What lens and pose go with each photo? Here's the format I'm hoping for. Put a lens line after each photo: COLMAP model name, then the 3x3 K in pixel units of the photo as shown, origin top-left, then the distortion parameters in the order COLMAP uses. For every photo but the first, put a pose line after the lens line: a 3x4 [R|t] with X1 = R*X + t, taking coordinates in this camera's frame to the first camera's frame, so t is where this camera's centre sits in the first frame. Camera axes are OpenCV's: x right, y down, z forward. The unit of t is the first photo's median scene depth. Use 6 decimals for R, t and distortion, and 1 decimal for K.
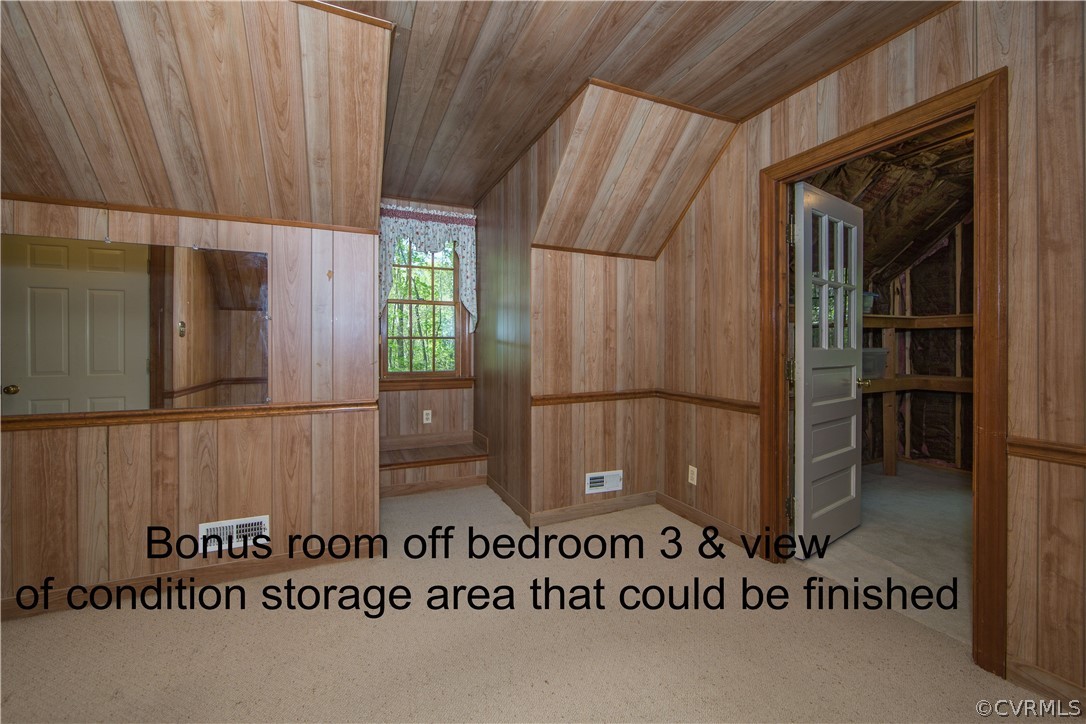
lens RADIAL K [[444.0, 0, 545.5], [0, 444.0, 355.7], [0, 0, 1]] dist [-0.002691, -0.000122]
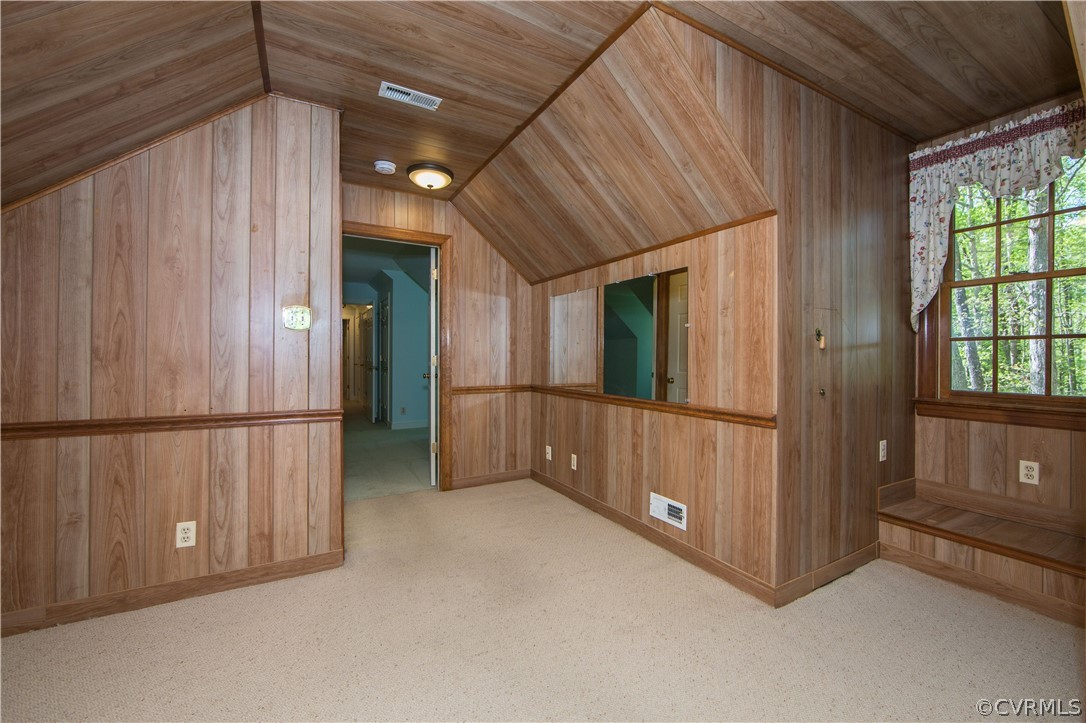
lens RADIAL K [[431.7, 0, 541.9], [0, 431.7, 358.3], [0, 0, 1]] dist [-0.004982, 0.000132]
pose [[0.106621, 0.009683, -0.994253, 0.382217], [-0.022289, 0.999725, 0.007346, -0.004026], [0.994050, 0.021378, 0.106808, 0.510316]]
